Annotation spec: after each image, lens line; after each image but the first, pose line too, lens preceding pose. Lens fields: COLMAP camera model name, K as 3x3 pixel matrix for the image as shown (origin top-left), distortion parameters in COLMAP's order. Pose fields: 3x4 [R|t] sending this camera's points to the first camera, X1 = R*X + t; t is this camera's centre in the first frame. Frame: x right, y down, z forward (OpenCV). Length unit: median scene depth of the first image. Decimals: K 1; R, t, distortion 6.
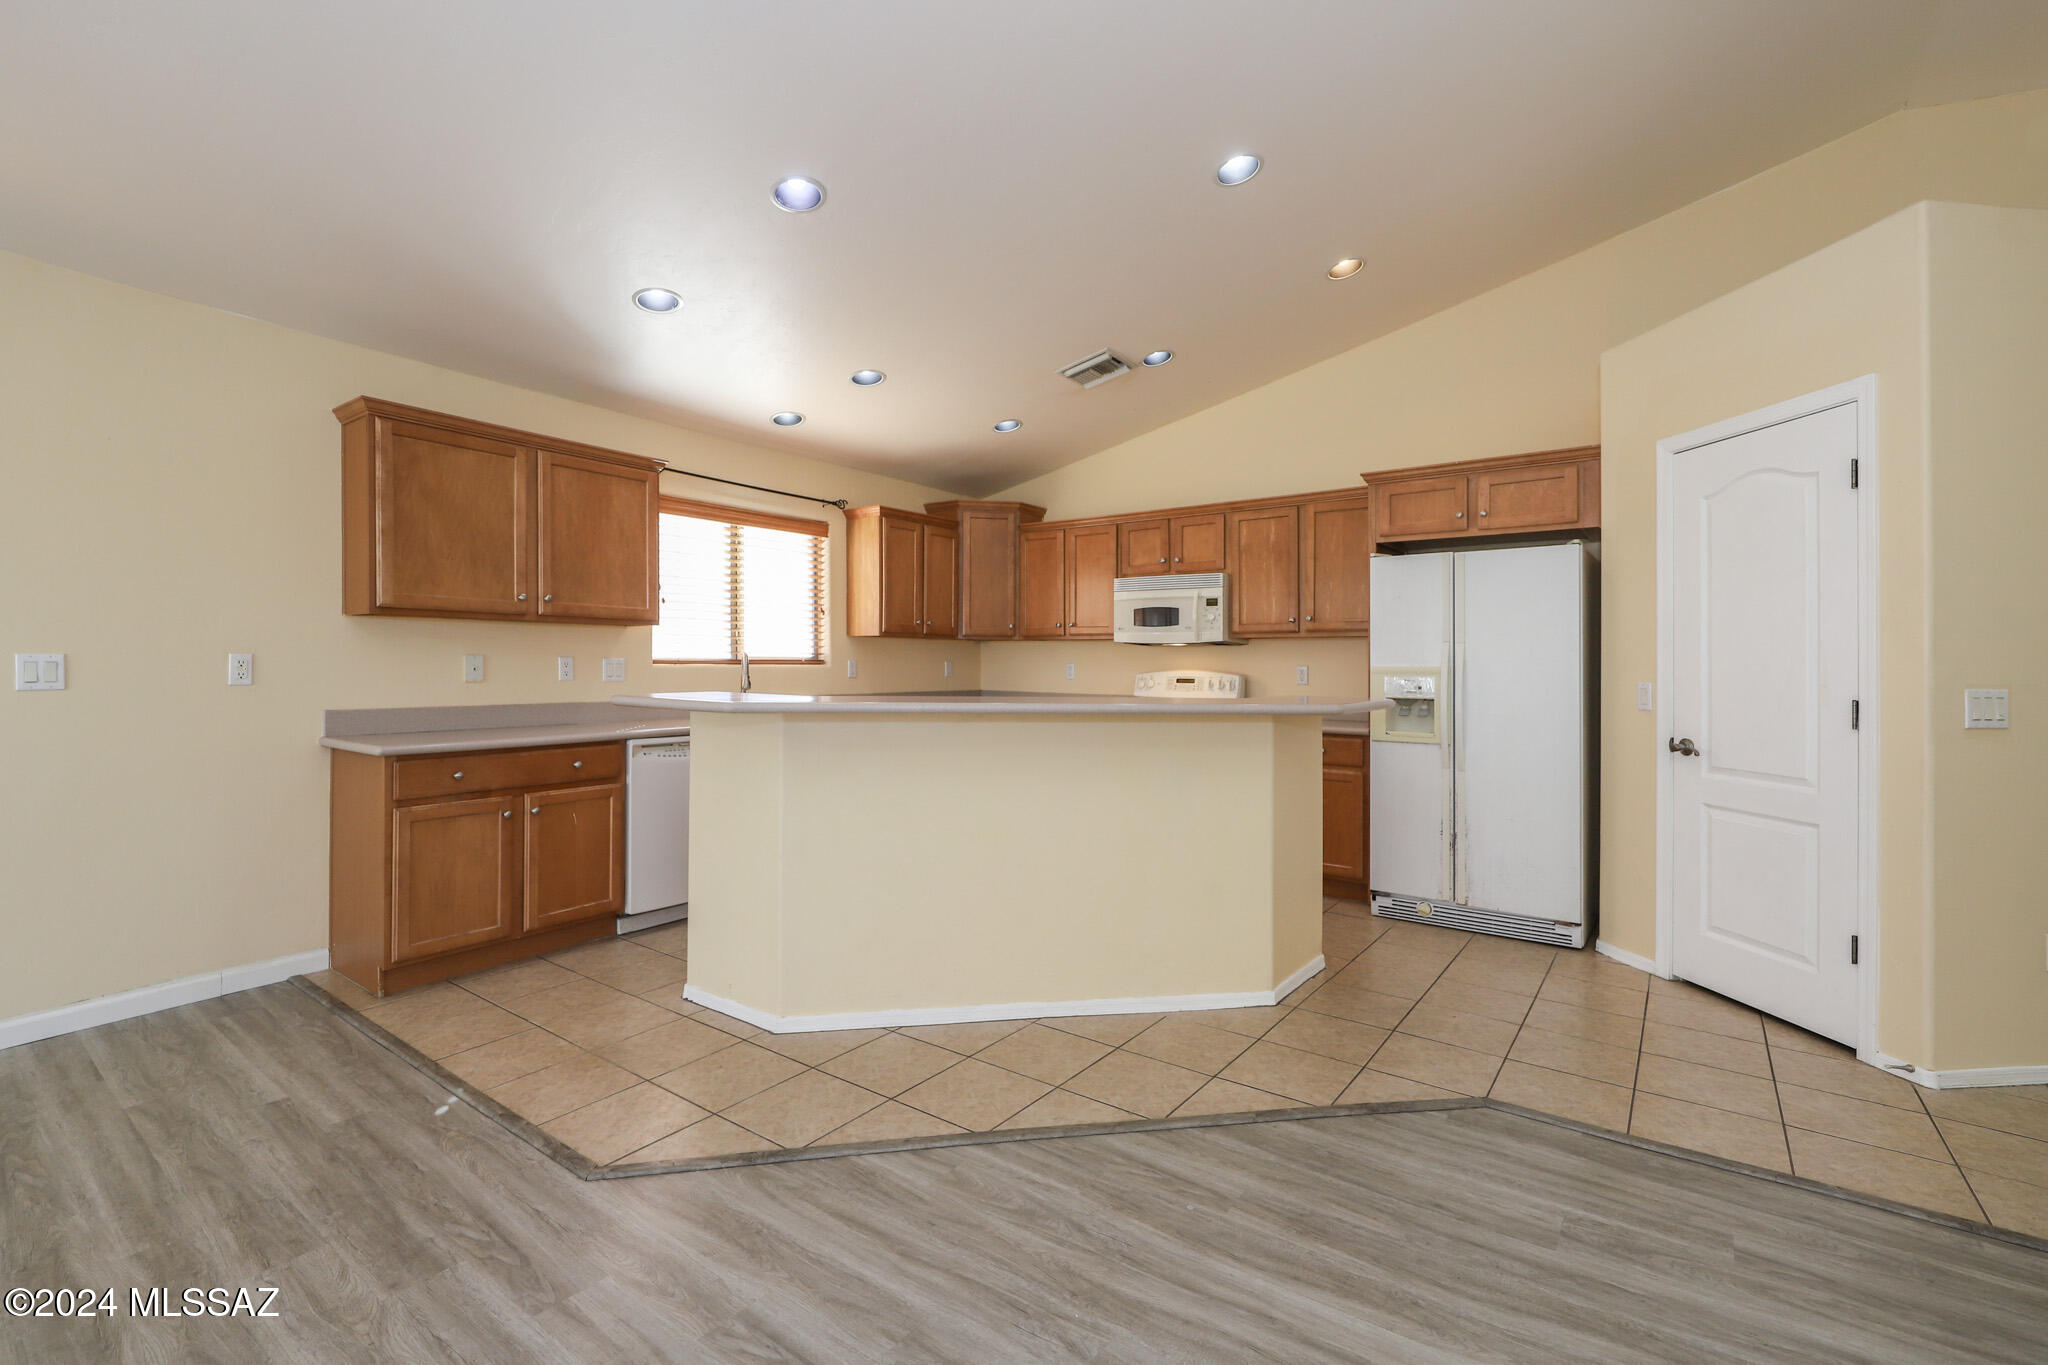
lens RADIAL K [[954.5, 0, 914.8], [0, 954.5, 659.6], [0, 0, 1]] dist [-0.004923, -0.000762]
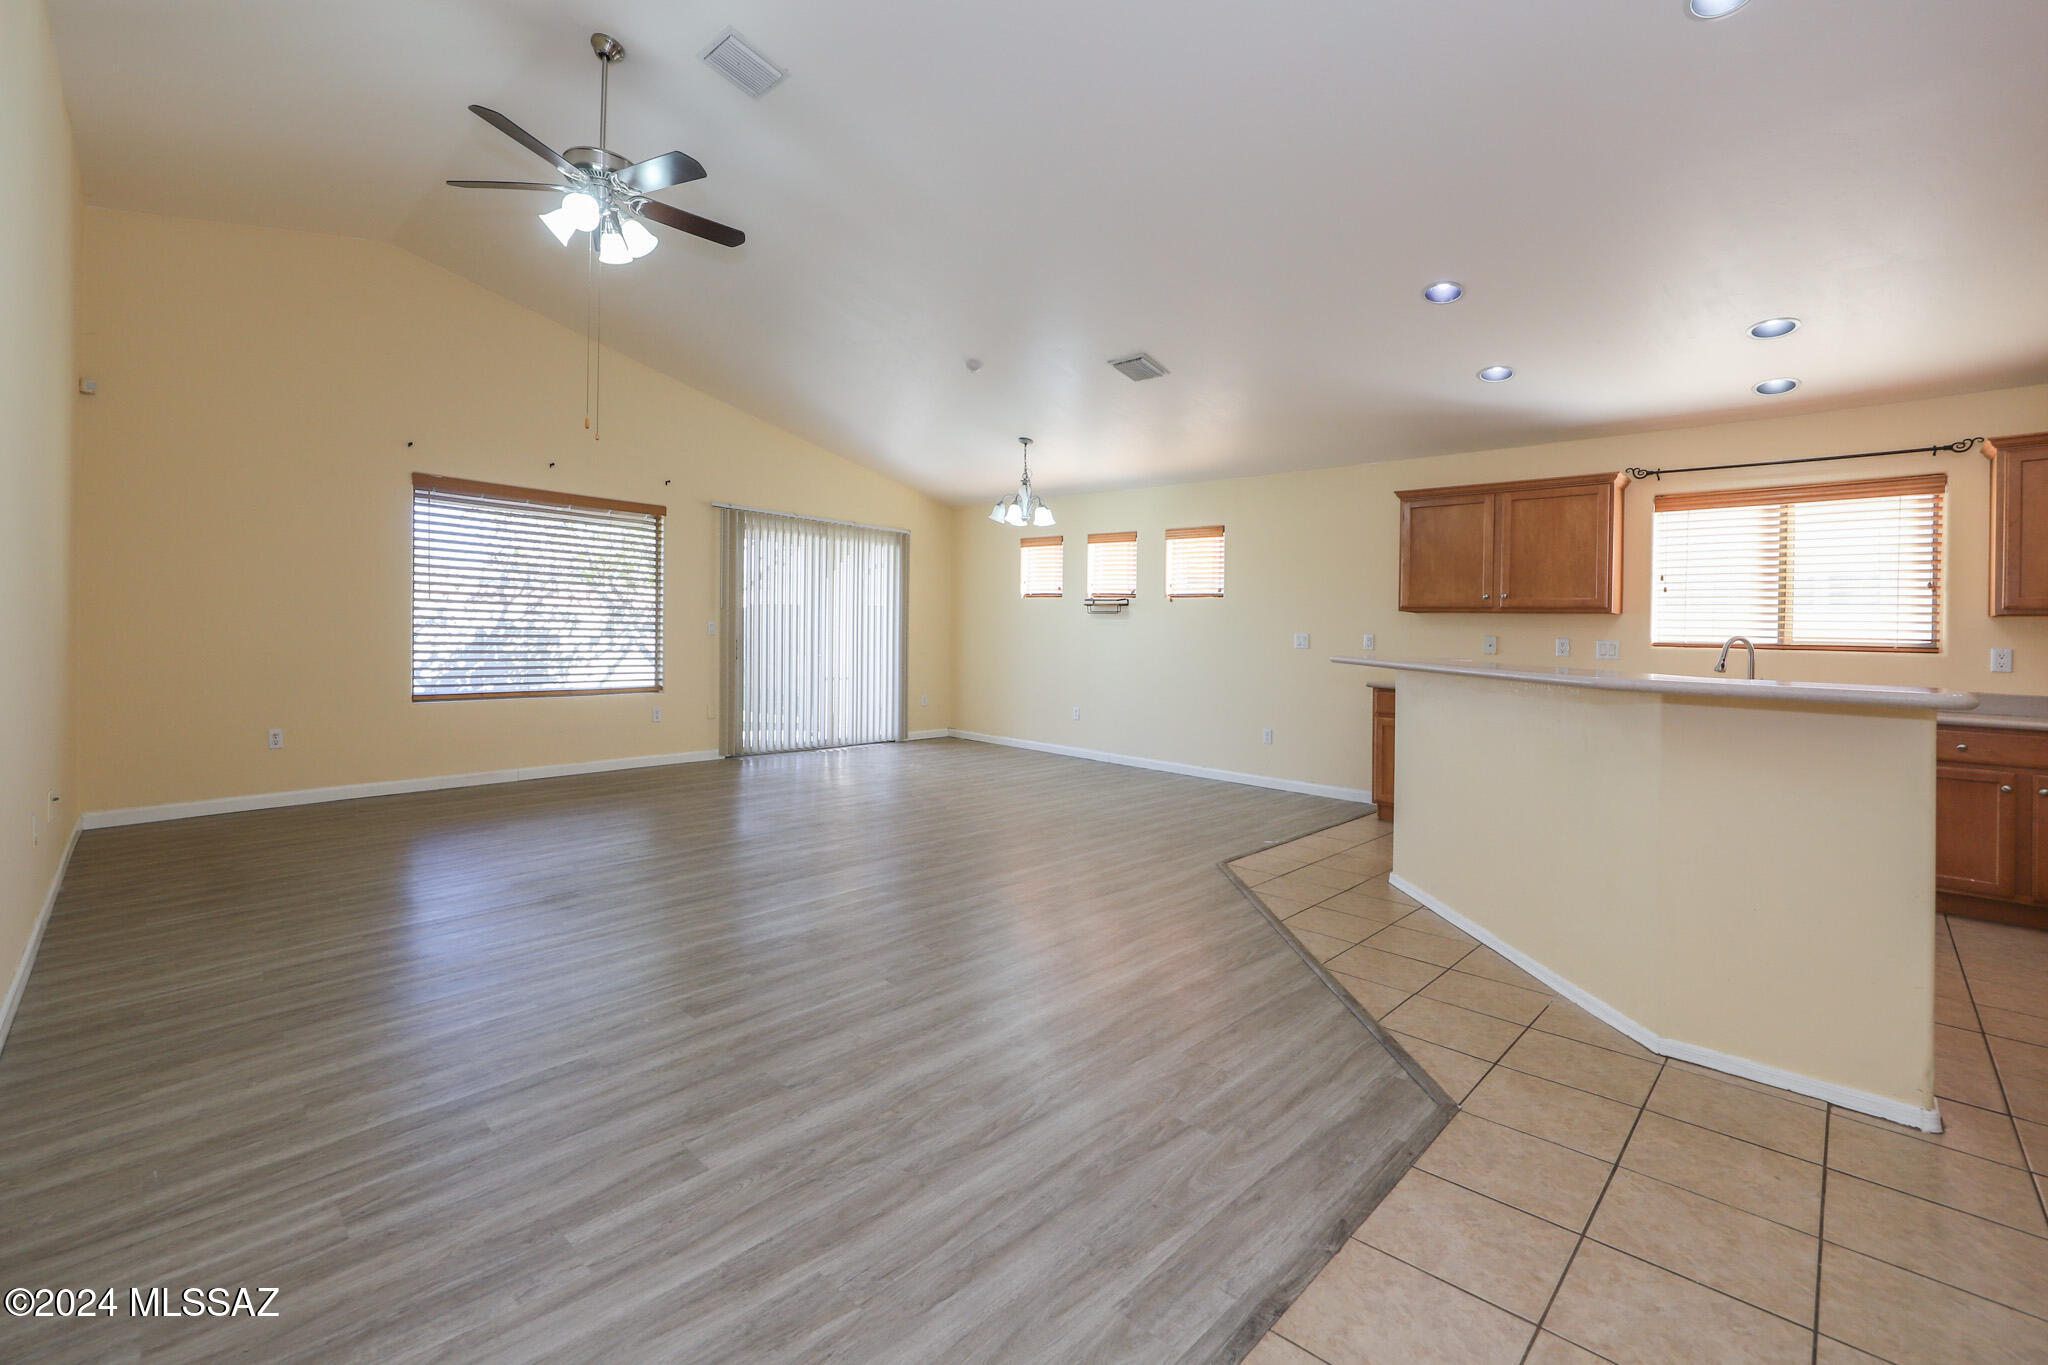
lens RADIAL K [[834.0, 0, 1027.9], [0, 834.0, 642.1], [0, 0, 1]] dist [-0.054384, -0.000072]
pose [[-0.095164, -0.000213, -0.995462, 0.681238], [-0.021942, 0.999757, 0.001883, 0.012526], [0.995220, 0.022022, -0.095146, 0.319917]]
